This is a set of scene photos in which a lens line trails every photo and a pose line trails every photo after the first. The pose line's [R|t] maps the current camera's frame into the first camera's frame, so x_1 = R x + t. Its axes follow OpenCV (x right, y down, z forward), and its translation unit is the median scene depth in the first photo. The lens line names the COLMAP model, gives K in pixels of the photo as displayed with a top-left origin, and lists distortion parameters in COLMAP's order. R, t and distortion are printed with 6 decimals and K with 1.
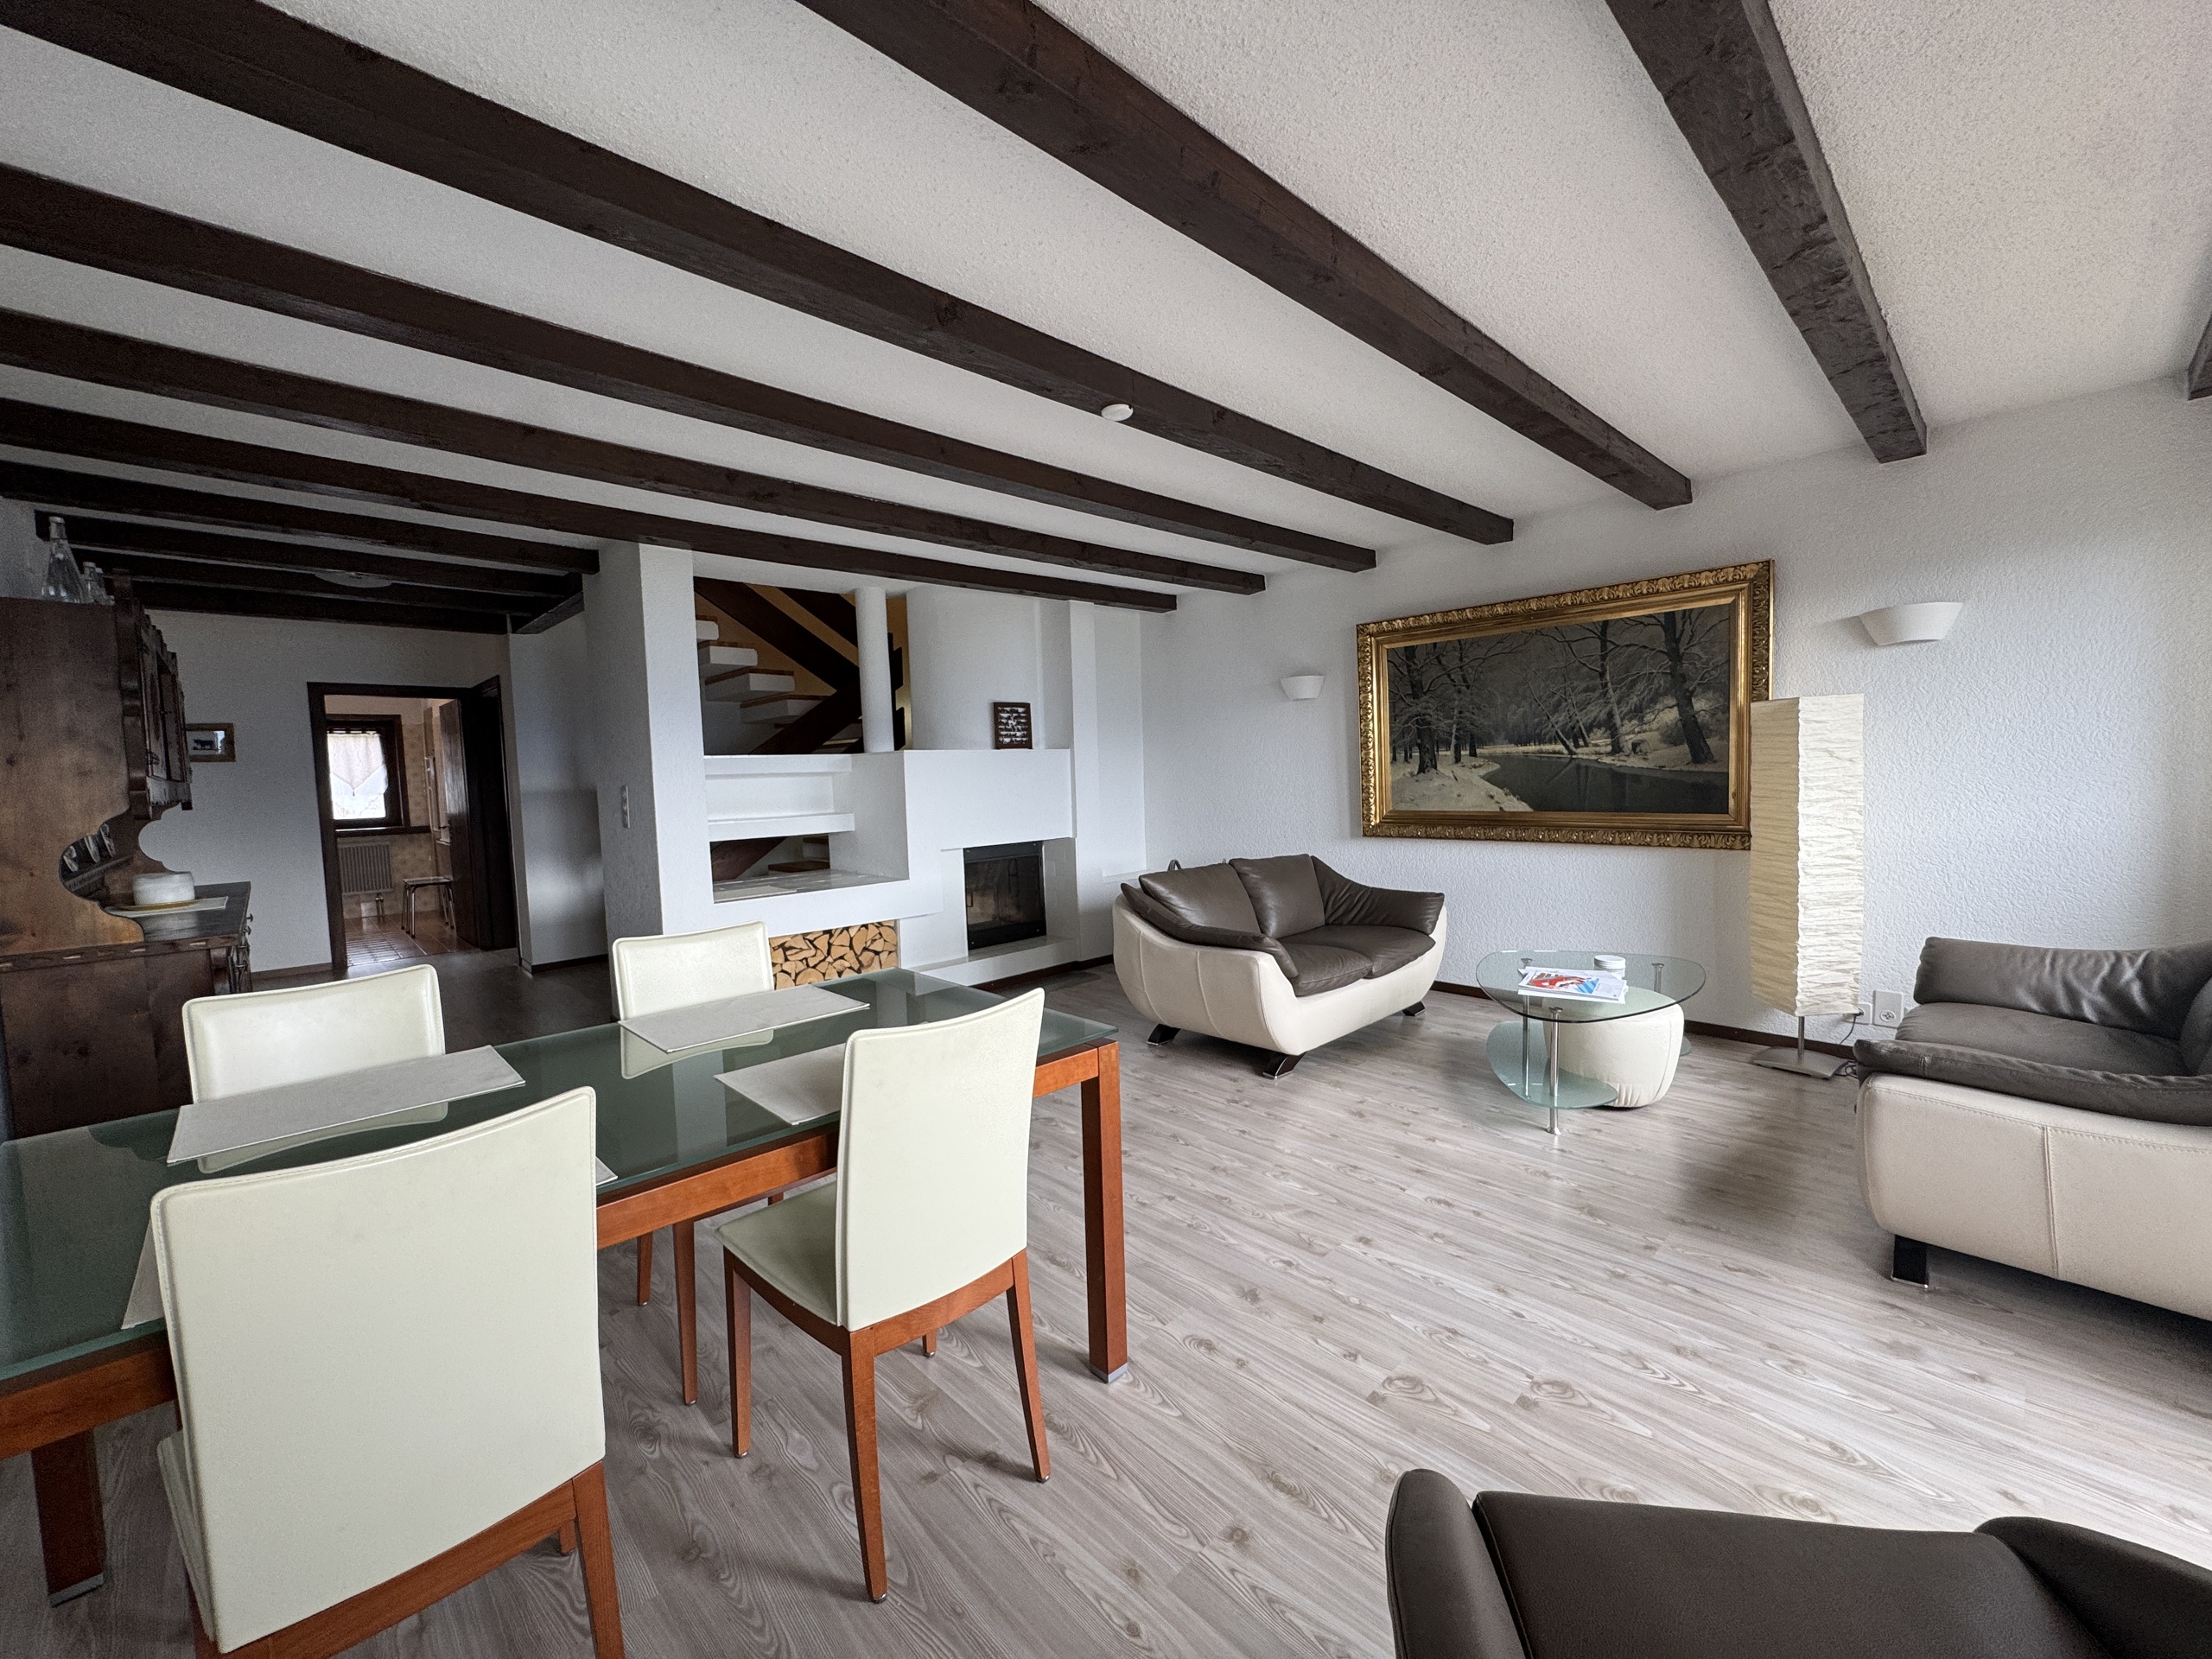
lens RADIAL K [[879.6, 0, 1103.6], [0, 879.6, 830.3], [0, 0, 1]] dist [-0.004681, 0.000888]
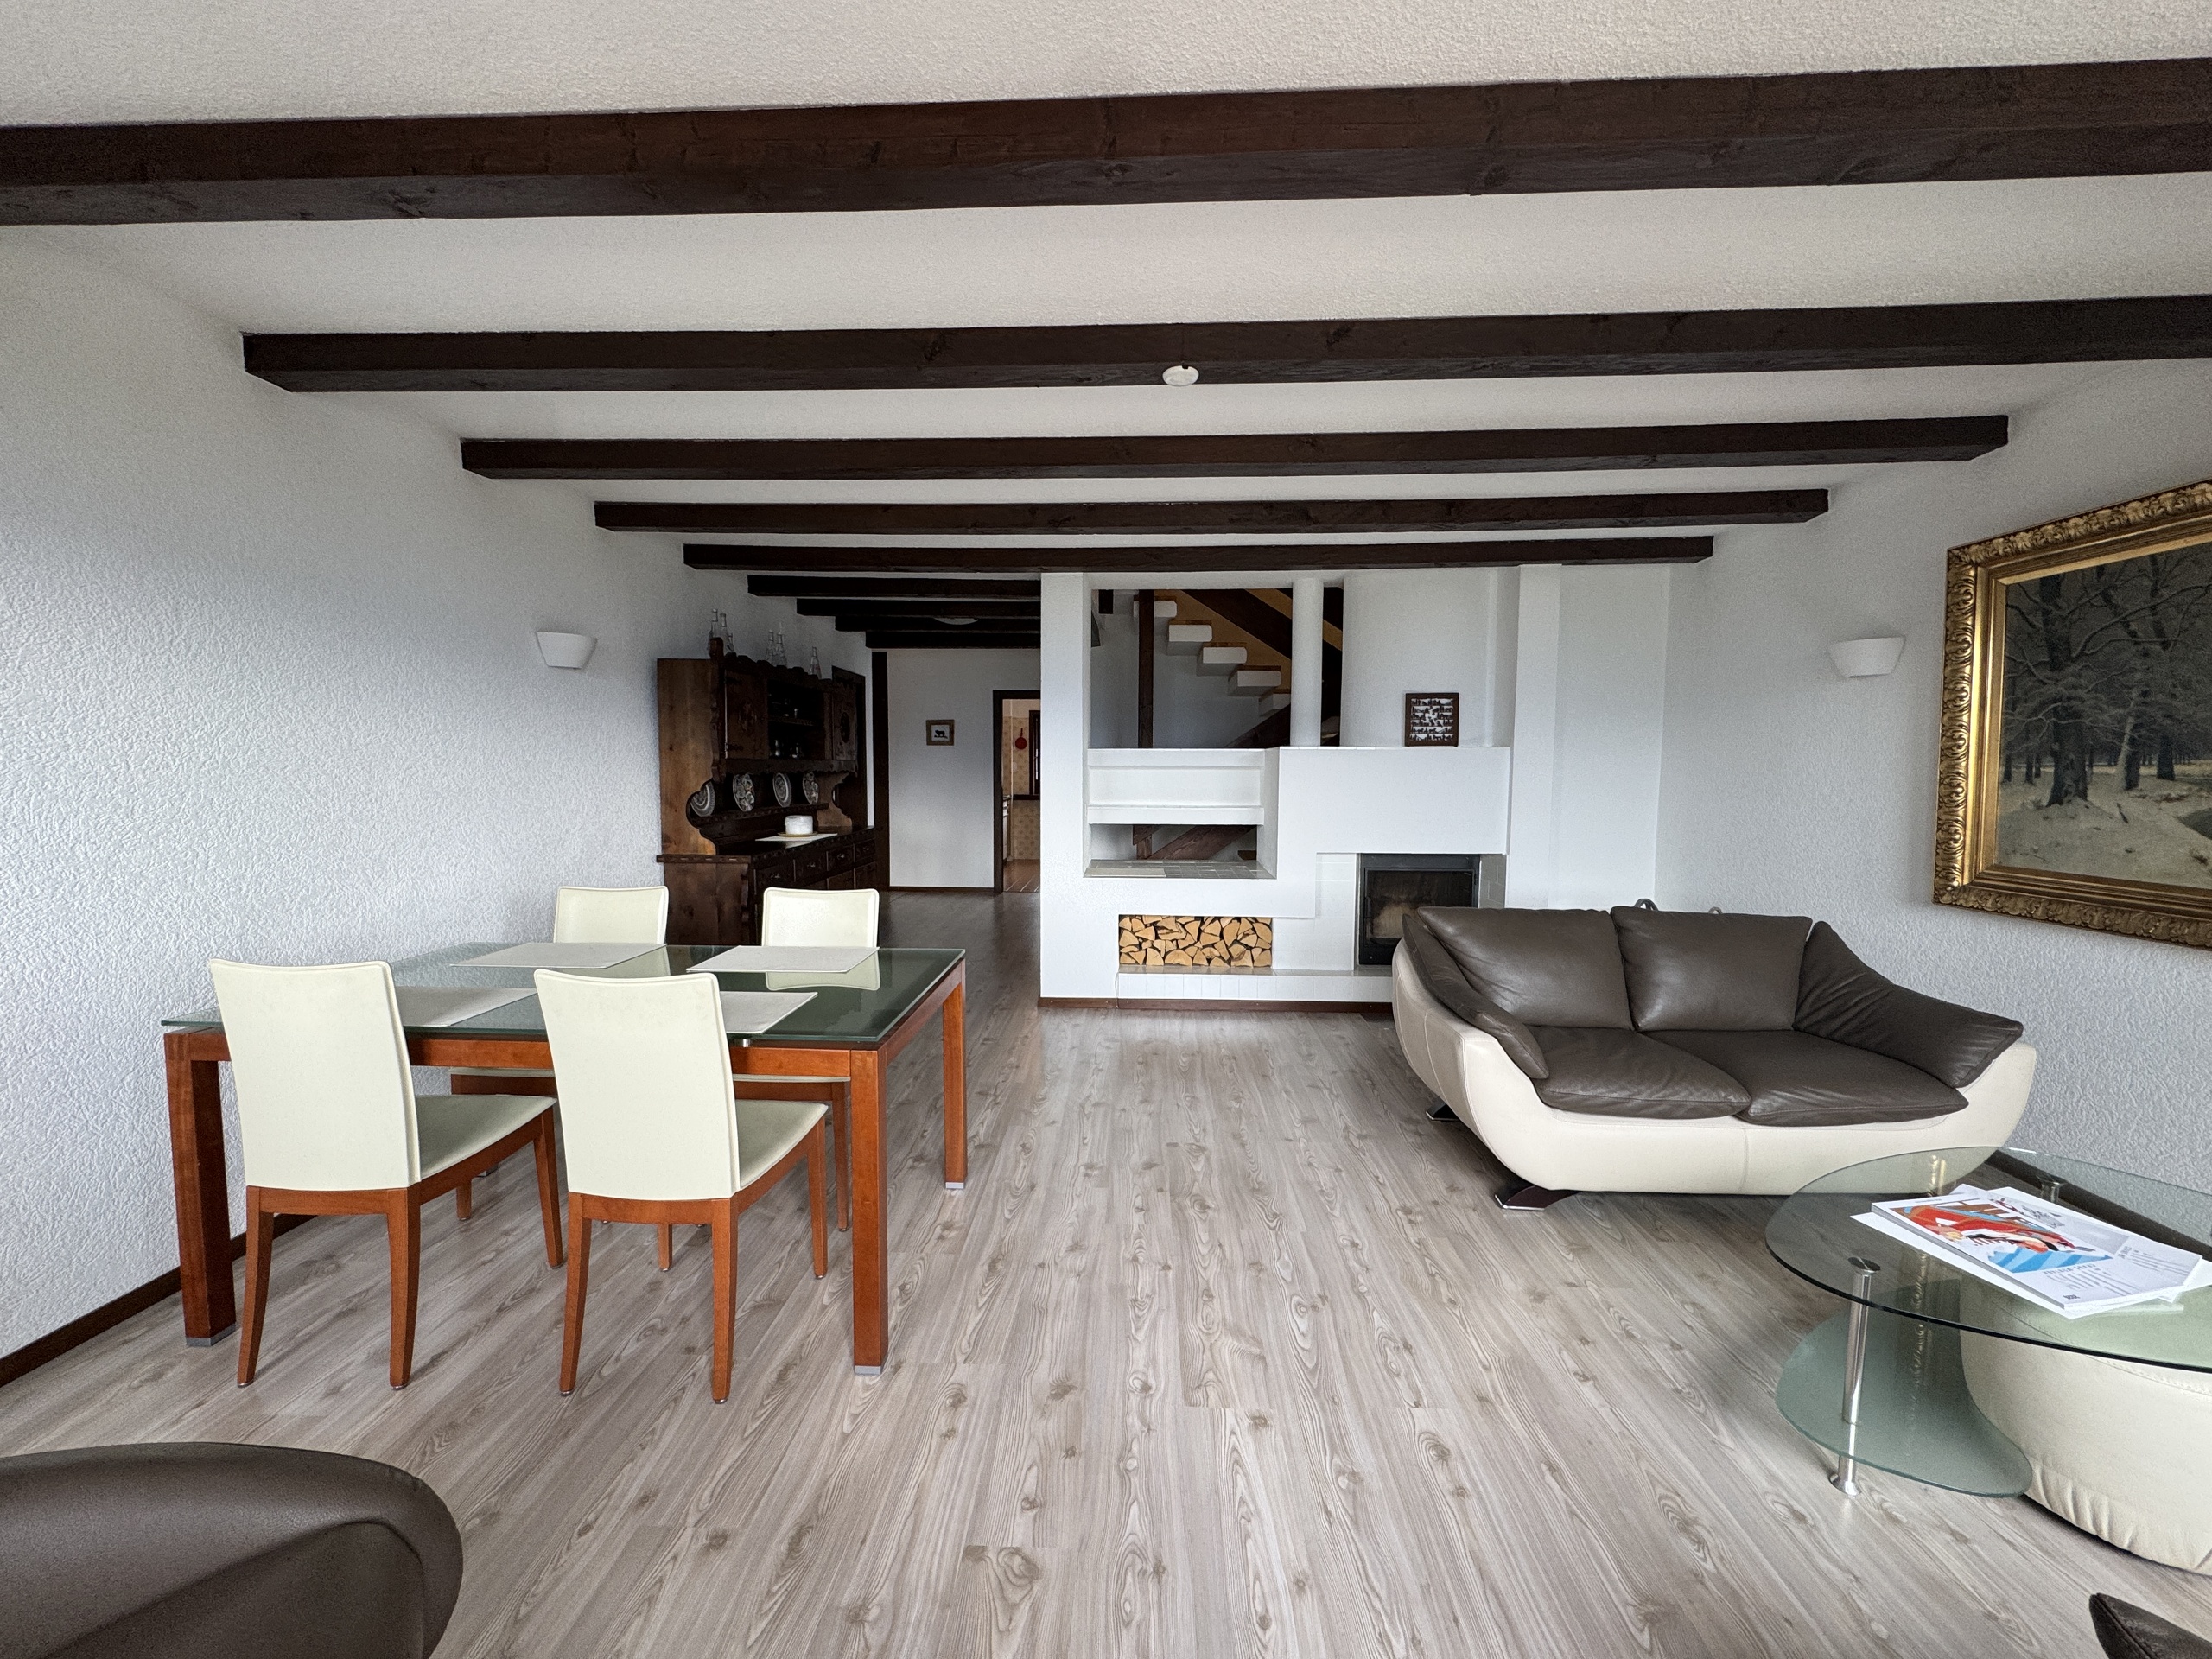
lens RADIAL K [[879.6, 0, 1104.5], [0, 879.6, 829.6], [0, 0, 1]] dist [-0.004681, 0.000888]
pose [[0.691933, 0.085660, -0.716862, 0.390138], [-0.074488, 0.996108, 0.047130, -0.034564], [0.718108, 0.020787, 0.695621, 0.208068]]
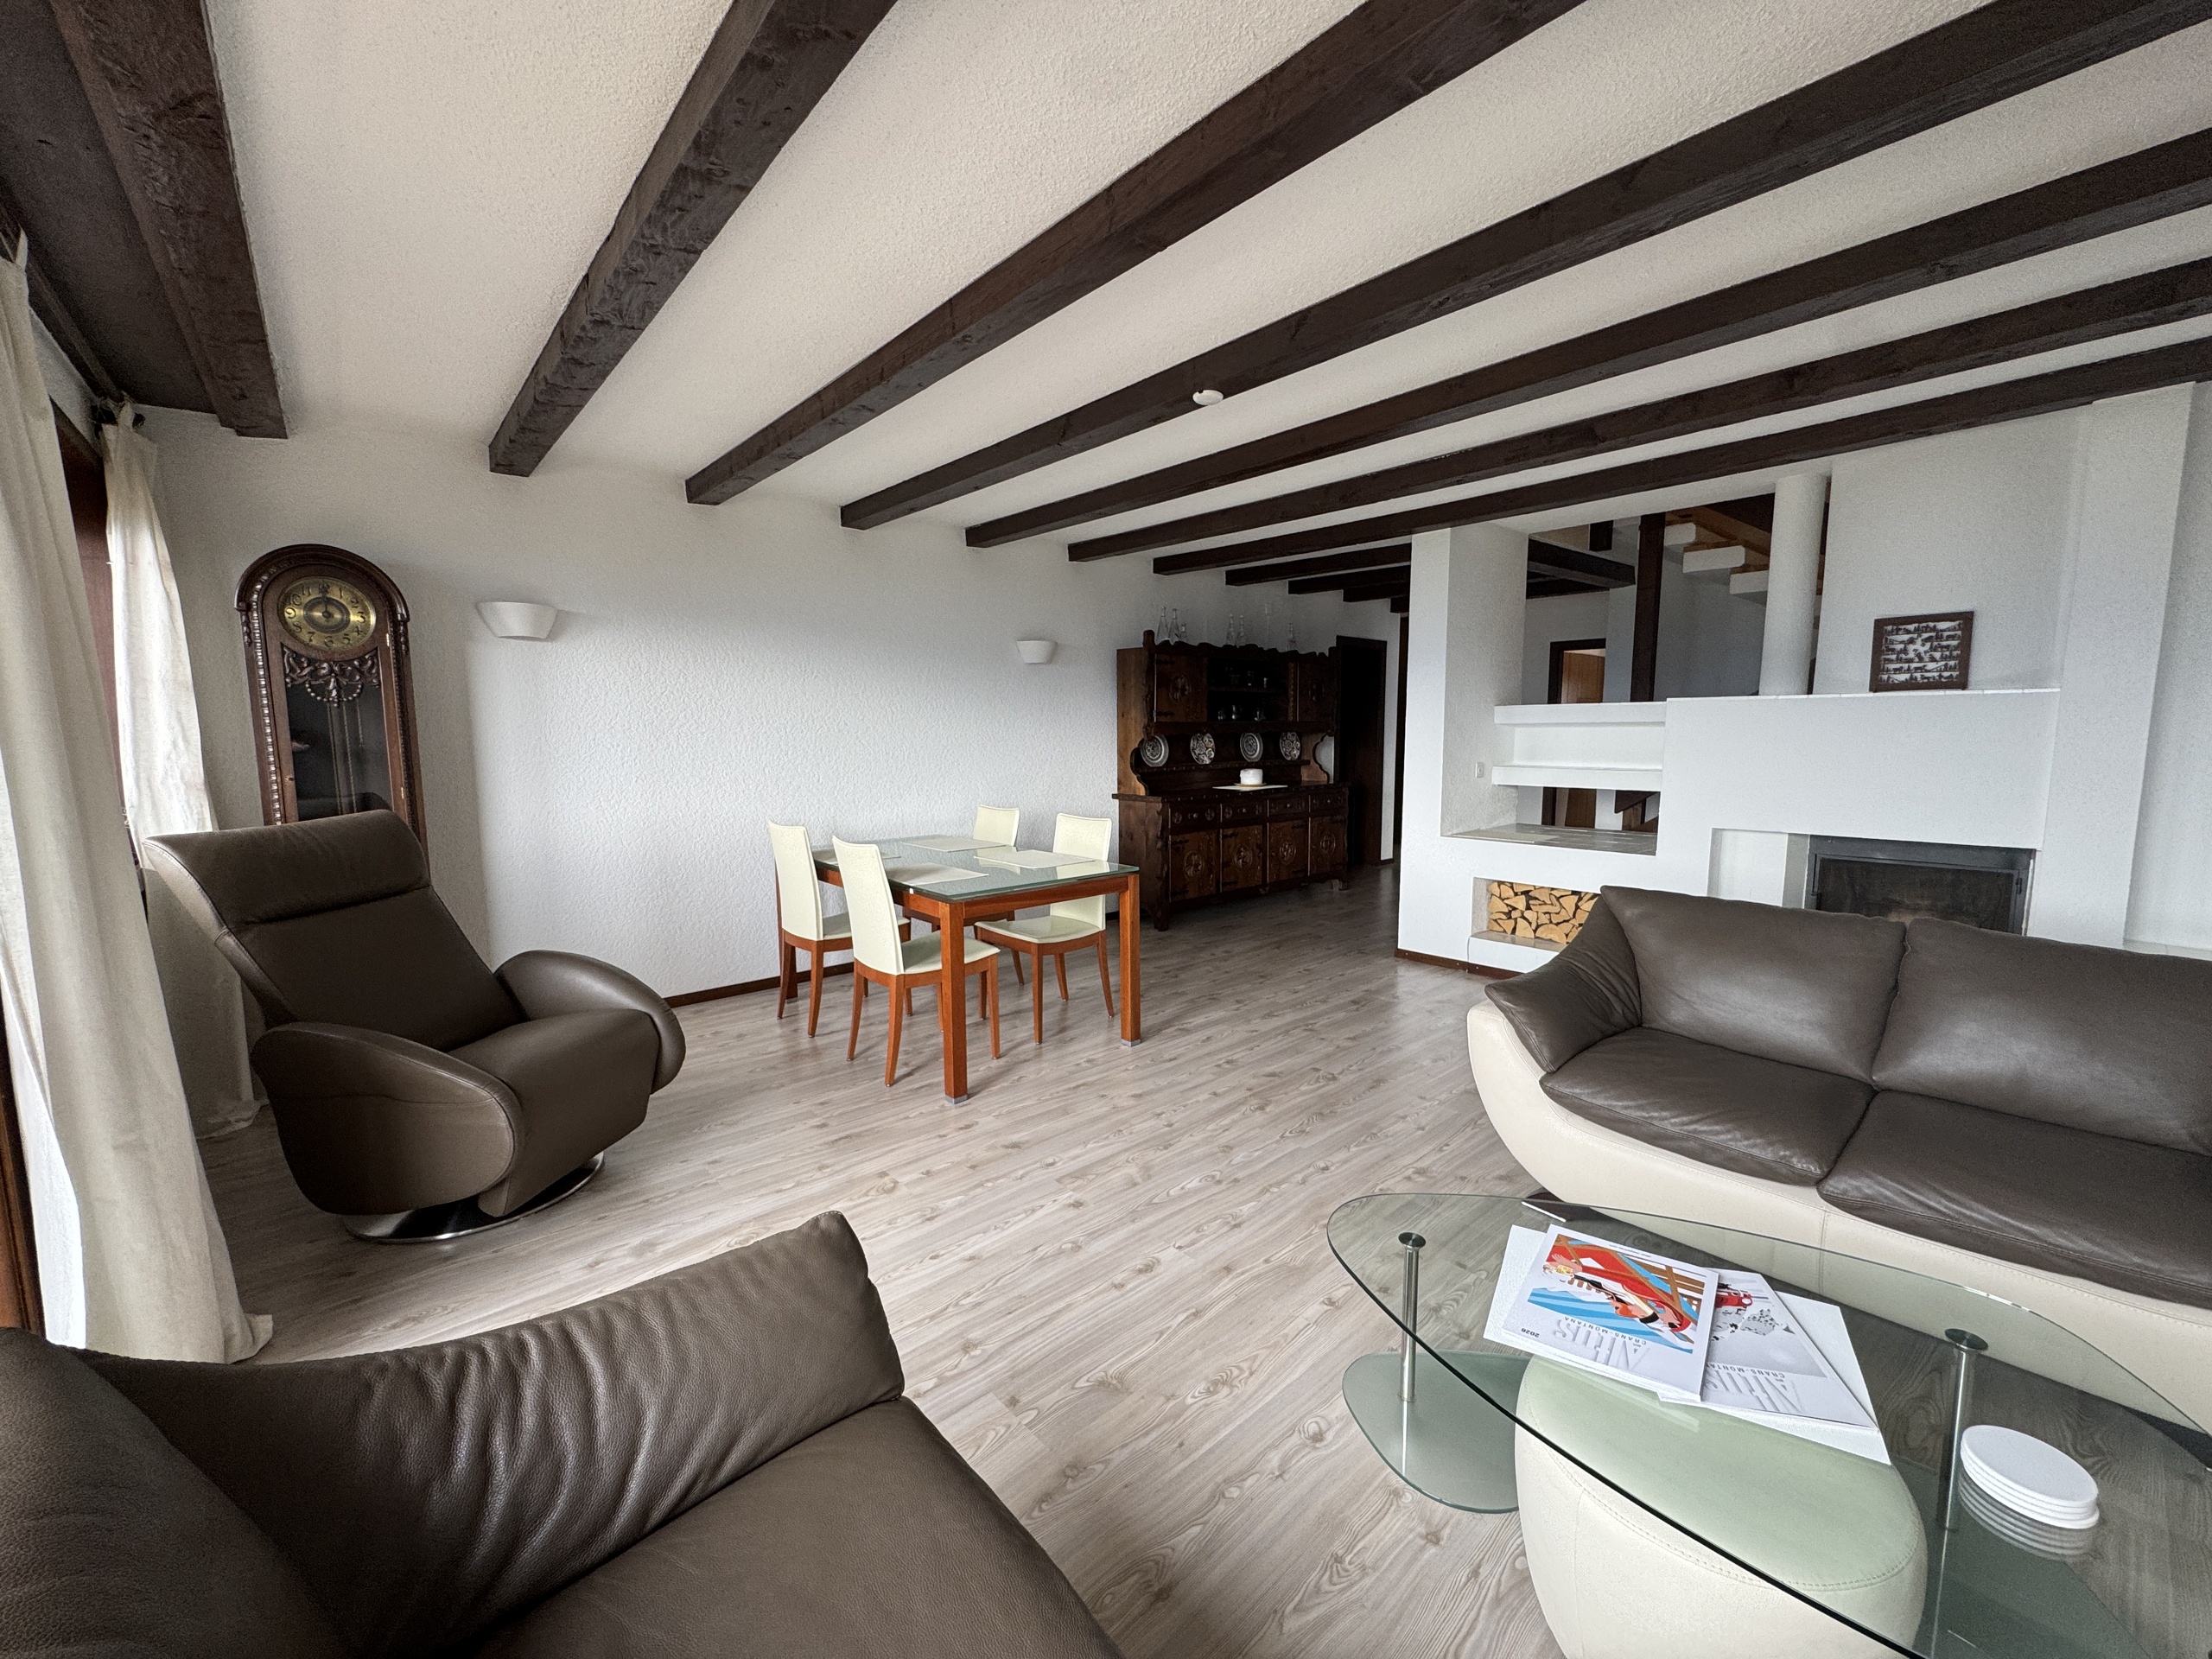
lens RADIAL K [[879.6, 0, 1105.3], [0, 879.6, 829.9], [0, 0, 1]] dist [-0.004681, 0.000888]
pose [[-0.040255, 0.146157, -0.988442, 0.699112], [-0.058316, 0.987214, 0.148350, -0.068767], [0.997486, 0.063614, -0.031217, 0.578867]]
